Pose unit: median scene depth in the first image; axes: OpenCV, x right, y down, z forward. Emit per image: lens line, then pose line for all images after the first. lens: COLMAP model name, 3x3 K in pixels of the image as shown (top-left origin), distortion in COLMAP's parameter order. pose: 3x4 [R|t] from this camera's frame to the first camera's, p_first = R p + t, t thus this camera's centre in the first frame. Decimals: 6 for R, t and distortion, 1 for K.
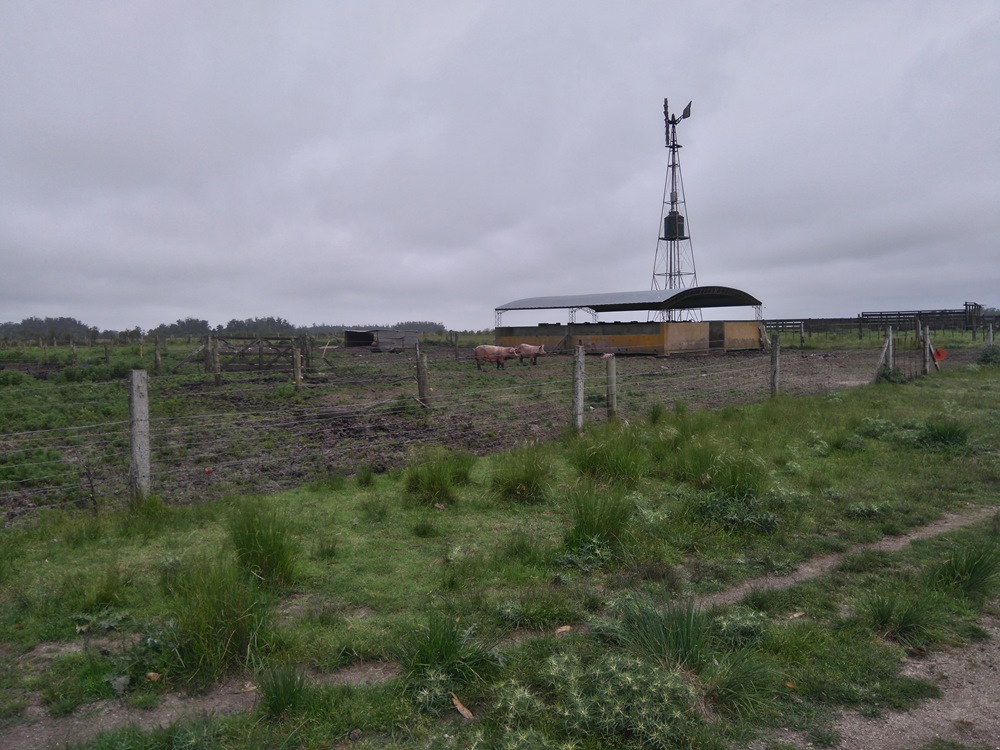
lens RADIAL K [[918.1, 0, 500.0], [0, 918.1, 375.0], [0, 0, 1]] dist [0.029017, -0.000062]
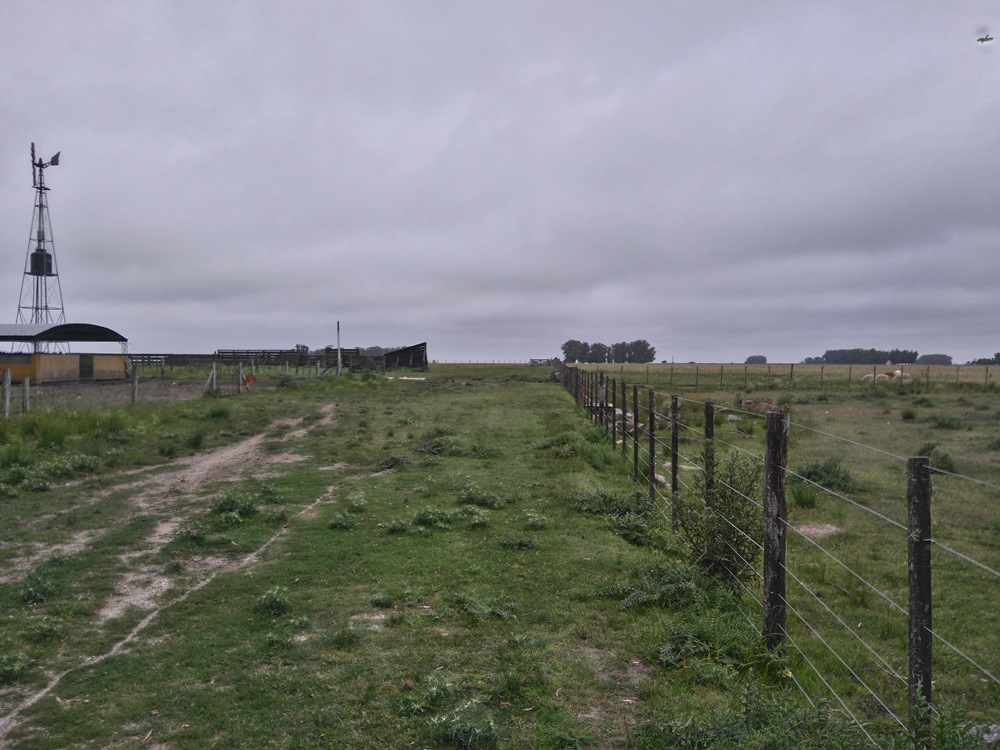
lens RADIAL K [[918.1, 0, 500.0], [0, 918.1, 375.0], [0, 0, 1]] dist [0.029017, -0.000062]
pose [[0.790486, 0.012444, 0.612354, -0.044311], [0.010647, 0.999363, -0.034053, 0.008859], [-0.612388, 0.033438, 0.789850, -0.160937]]
